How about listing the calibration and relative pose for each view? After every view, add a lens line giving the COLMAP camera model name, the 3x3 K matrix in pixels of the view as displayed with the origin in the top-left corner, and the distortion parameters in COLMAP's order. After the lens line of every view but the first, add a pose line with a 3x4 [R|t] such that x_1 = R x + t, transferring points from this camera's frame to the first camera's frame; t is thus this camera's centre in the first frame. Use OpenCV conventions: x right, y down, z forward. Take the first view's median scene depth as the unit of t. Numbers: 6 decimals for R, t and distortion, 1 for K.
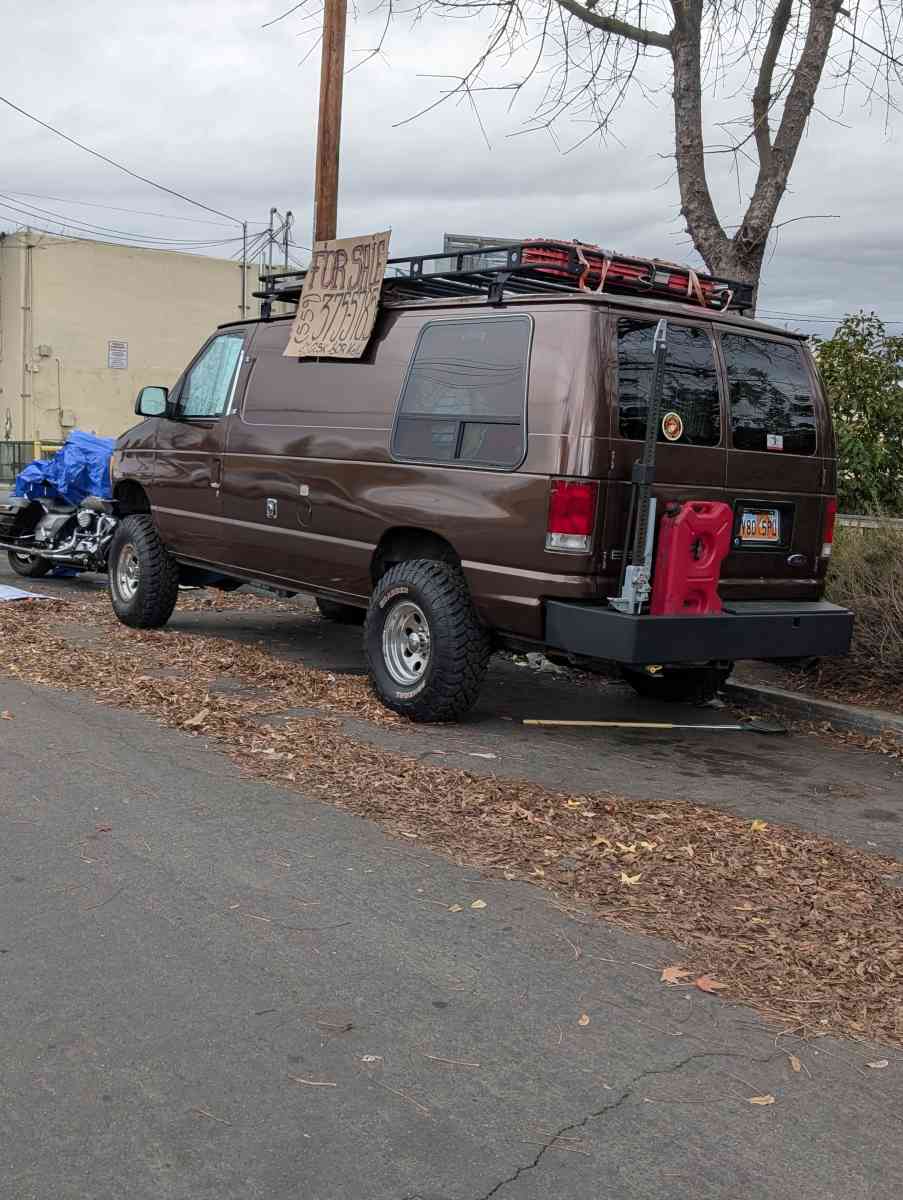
lens RADIAL K [[1113.2, 0, 451.5], [0, 1113.2, 600.0], [0, 0, 1]] dist [0.082133, -0.225823]
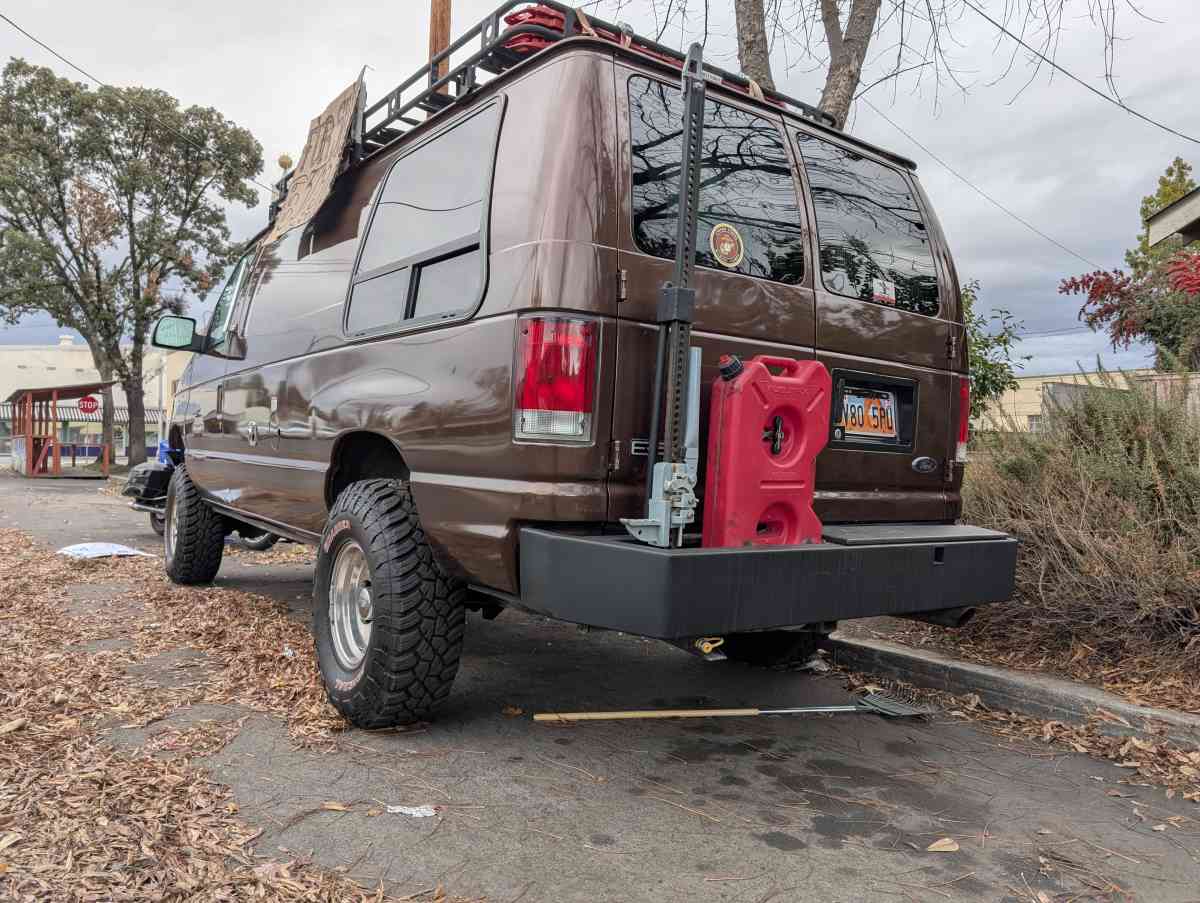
lens RADIAL K [[868.9, 0, 600.0], [0, 868.9, 451.5], [0, 0, 1]] dist [0.003363, -0.002460]
pose [[0.999579, -0.028979, 0.001715, 0.114411], [0.028987, 0.993206, -0.112698, 0.011480], [0.001562, 0.112700, 0.993628, 0.494329]]
